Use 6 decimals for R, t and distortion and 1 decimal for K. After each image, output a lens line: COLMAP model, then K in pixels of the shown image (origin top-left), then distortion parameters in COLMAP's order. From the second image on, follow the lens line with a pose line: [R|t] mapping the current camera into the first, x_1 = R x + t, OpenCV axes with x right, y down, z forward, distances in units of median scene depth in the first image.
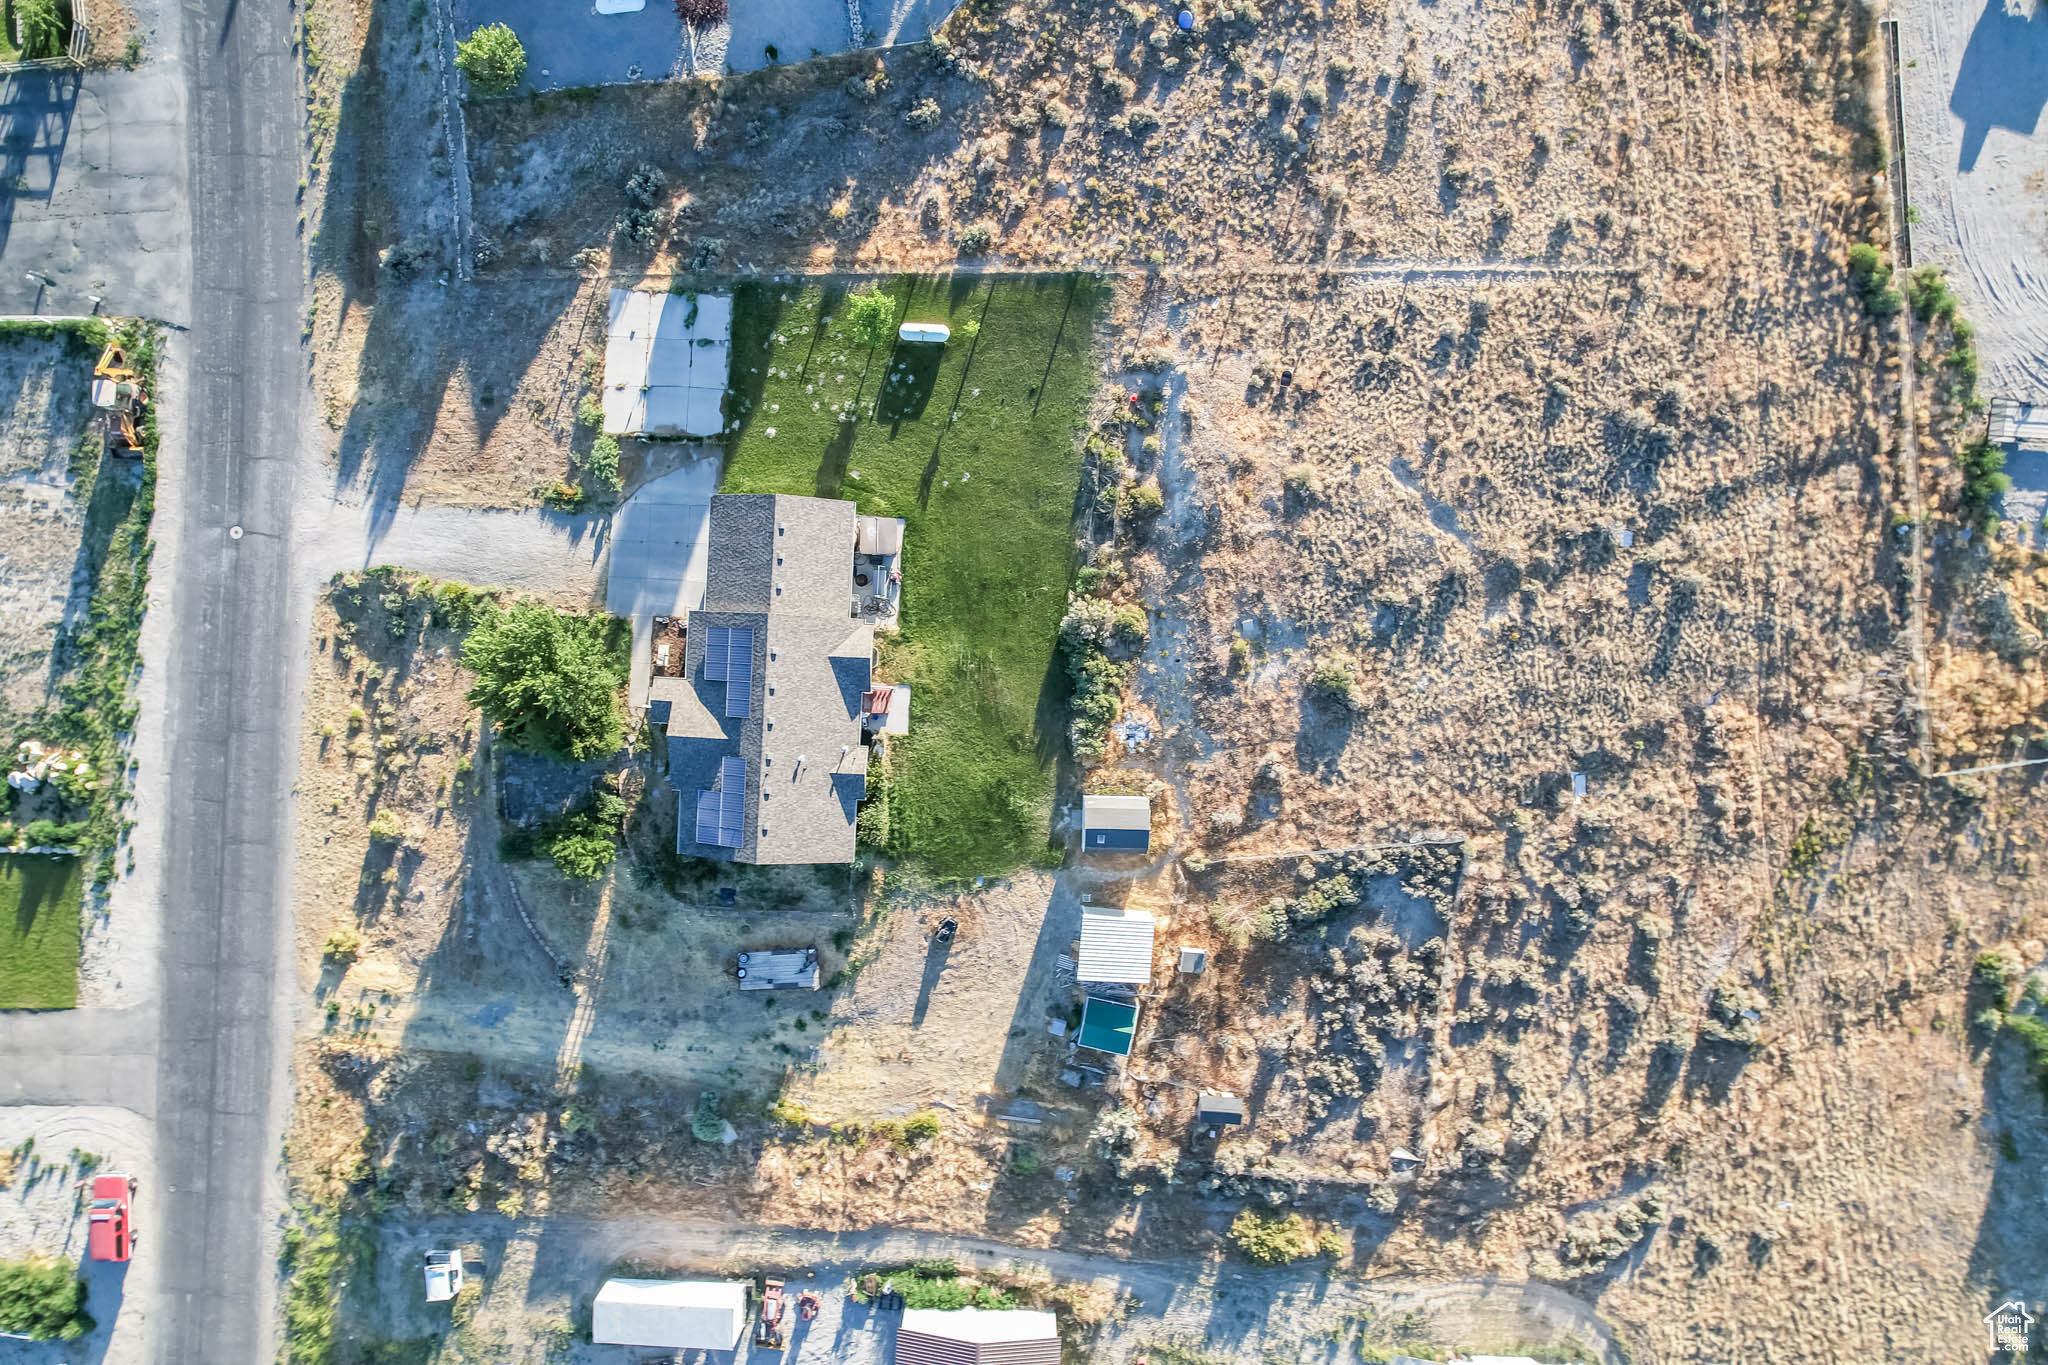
lens RADIAL K [[1313.0, 0, 1021.6], [0, 1313.0, 679.1], [0, 0, 1]] dist [-0.086384, 0.076210]
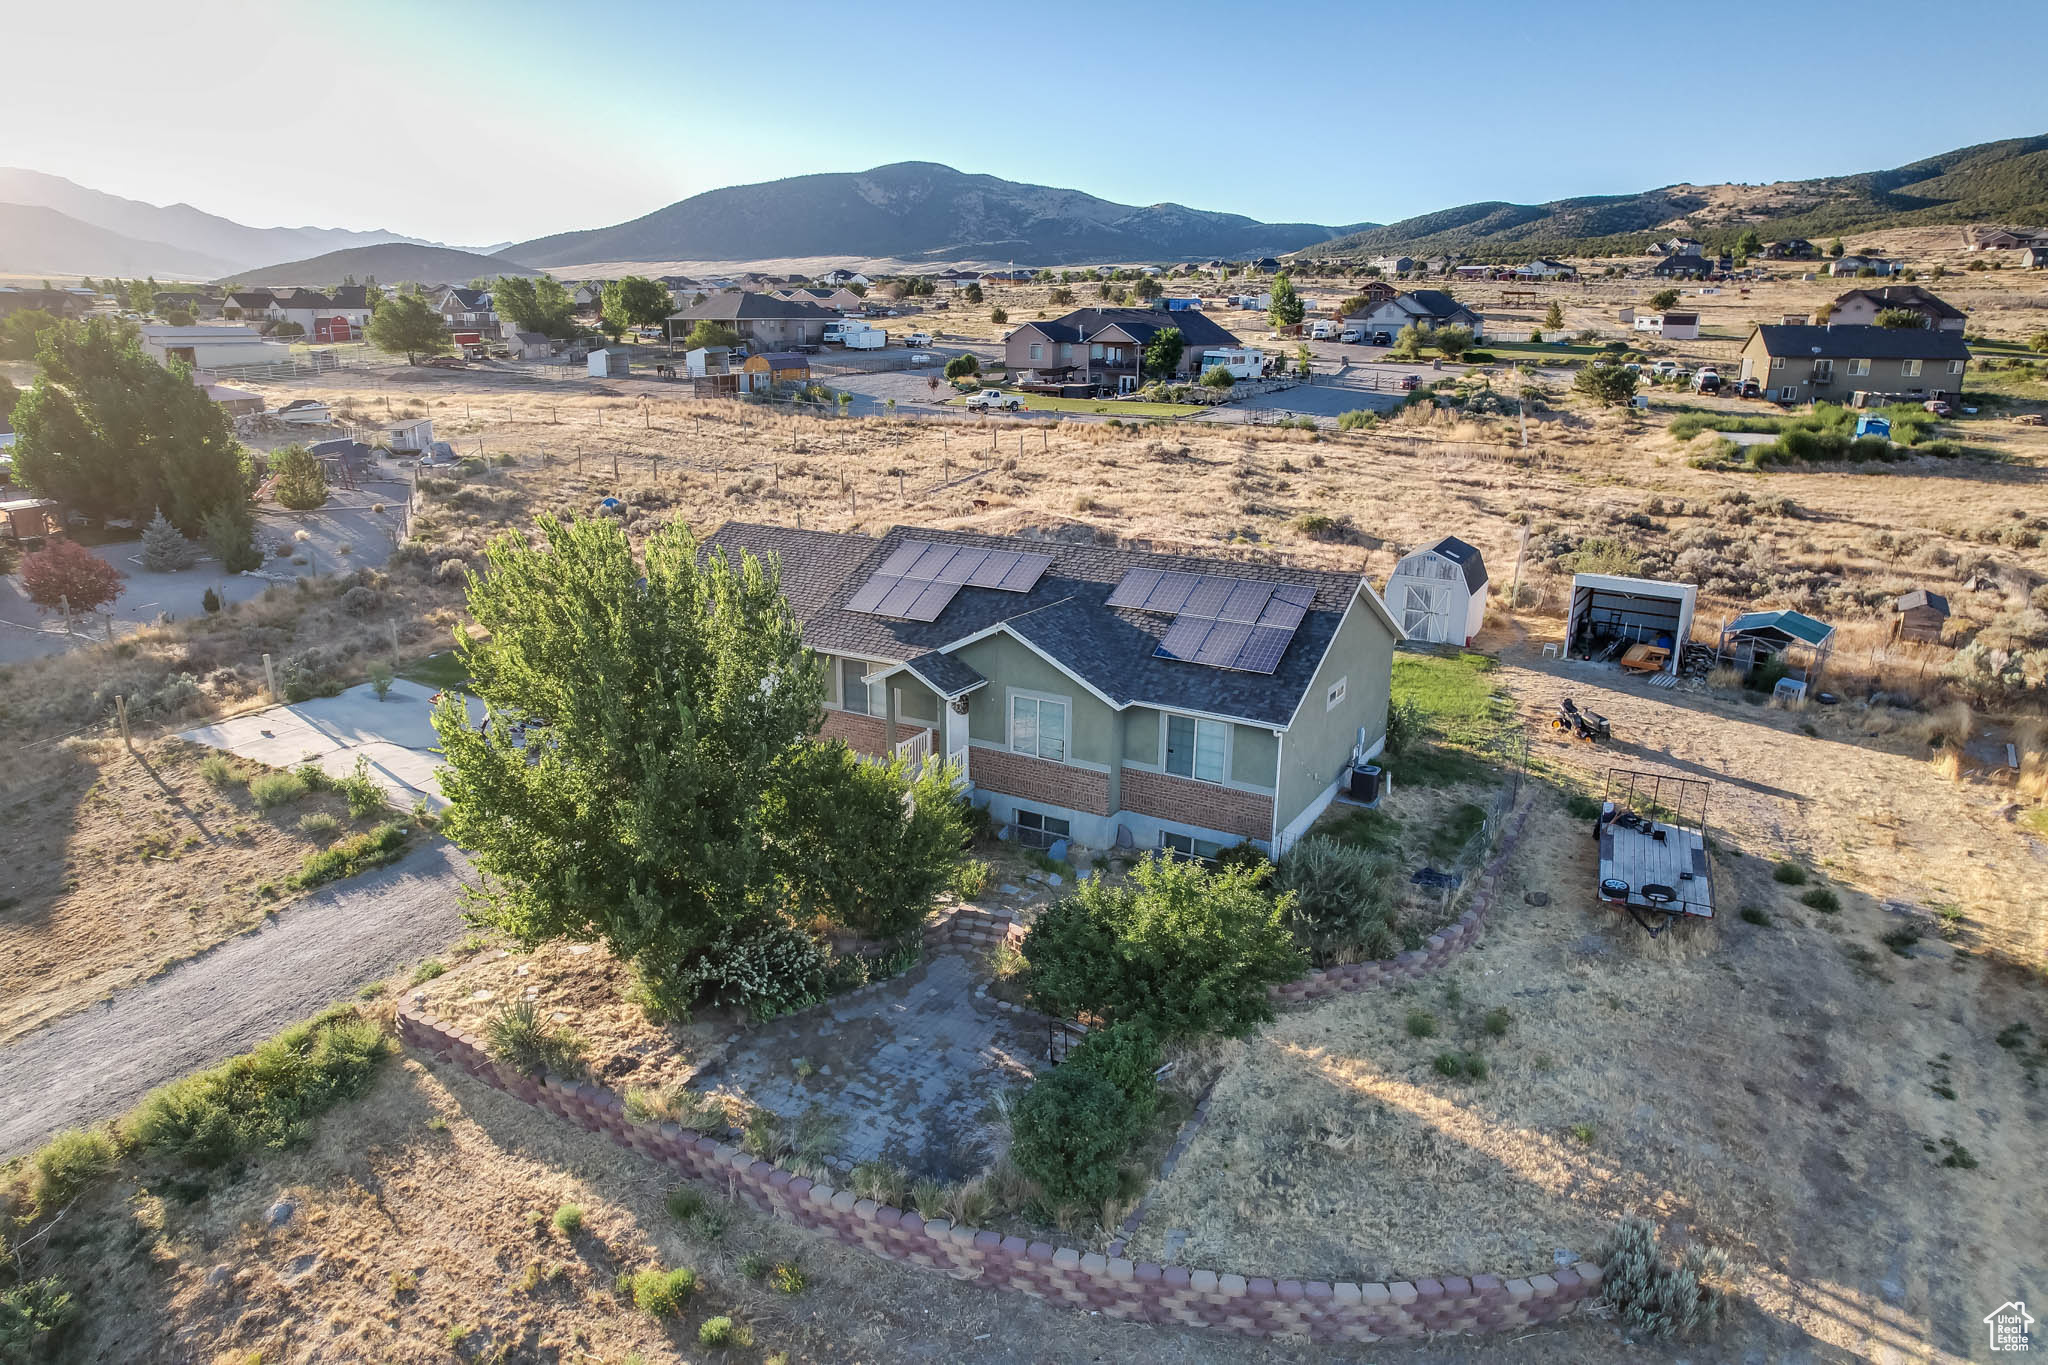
lens RADIAL K [[1313.0, 0, 1021.6], [0, 1313.0, 679.1], [0, 0, 1]] dist [-0.086384, 0.076210]
pose [[0.465741, -0.240240, 0.851687, -0.587467], [0.884878, 0.116932, -0.450908, 0.223375], [0.008737, 0.963645, 0.267043, 0.844992]]
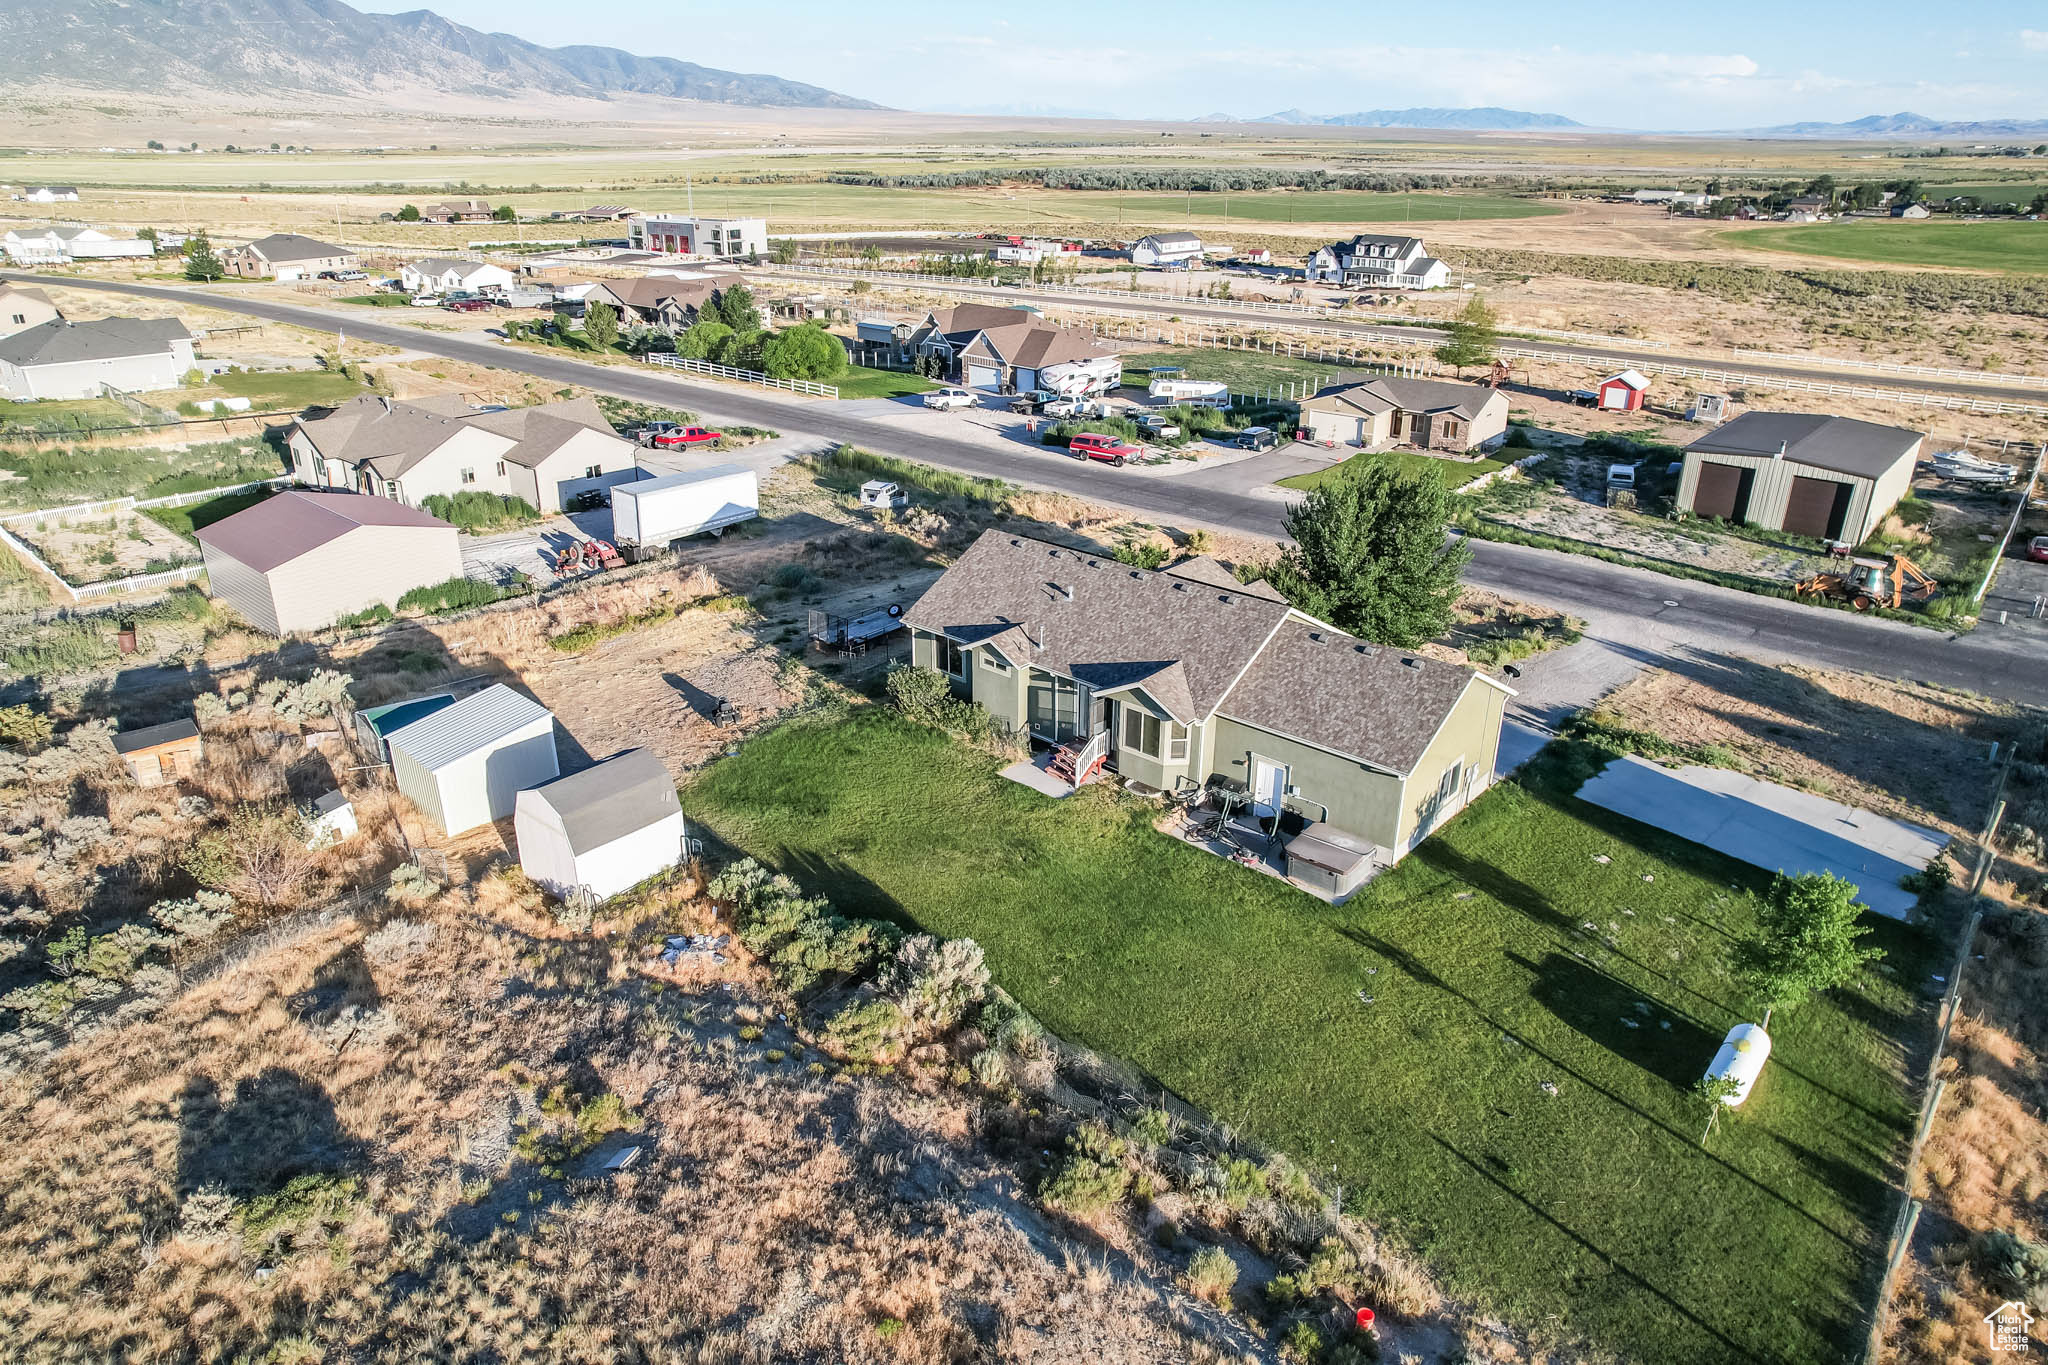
lens RADIAL K [[1313.0, 0, 1021.6], [0, 1313.0, 679.1], [0, 0, 1]] dist [-0.086384, 0.076210]
pose [[-0.620852, 0.299563, -0.724434, 0.312034], [-0.783674, -0.260674, 0.563830, -0.280835], [-0.019939, 0.917775, 0.396600, 0.726950]]
